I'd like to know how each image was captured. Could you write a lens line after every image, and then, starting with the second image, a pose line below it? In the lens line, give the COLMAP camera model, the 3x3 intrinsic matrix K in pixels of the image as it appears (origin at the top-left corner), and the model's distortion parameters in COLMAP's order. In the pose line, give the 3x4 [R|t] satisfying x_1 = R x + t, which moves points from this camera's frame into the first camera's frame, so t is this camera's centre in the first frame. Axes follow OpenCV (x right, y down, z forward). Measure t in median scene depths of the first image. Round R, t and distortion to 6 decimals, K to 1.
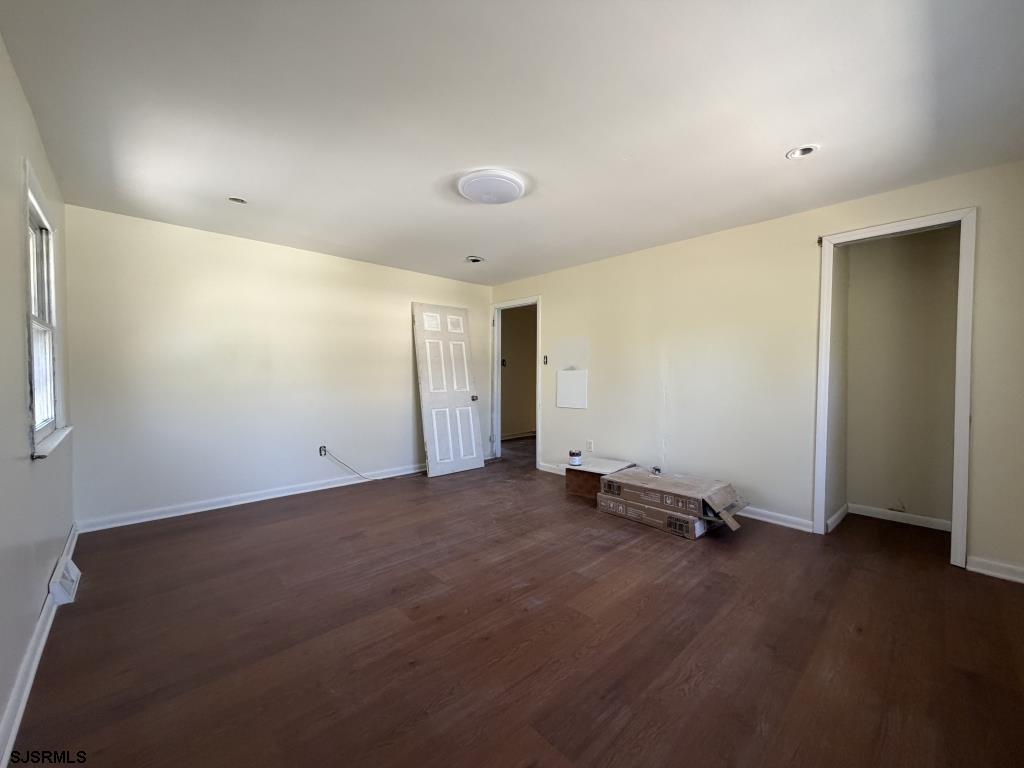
lens RADIAL K [[407.7, 0, 514.2], [0, 407.7, 380.4], [0, 0, 1]] dist [-0.000631, 0.000606]
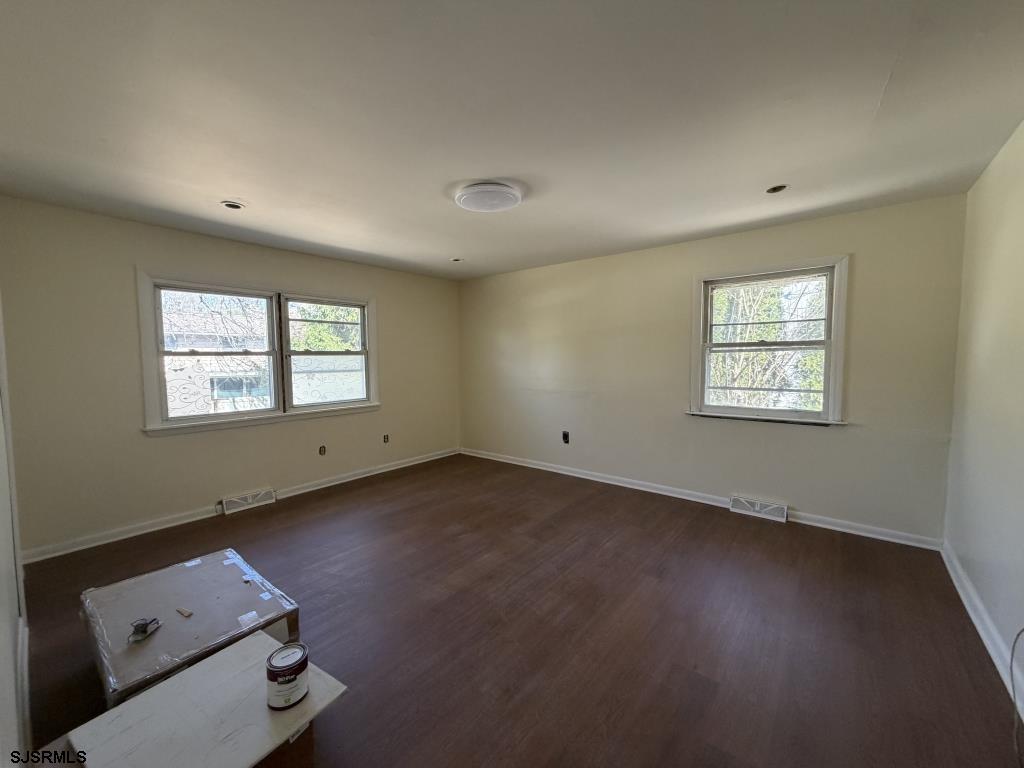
lens RADIAL K [[407.7, 0, 508.8], [0, 407.7, 385.7], [0, 0, 1]] dist [-0.000631, 0.000606]
pose [[-0.991249, 0.009389, -0.131672, 0.034721], [-0.003451, 0.995284, 0.096947, -0.105747], [0.131961, 0.096553, -0.986541, 1.978344]]
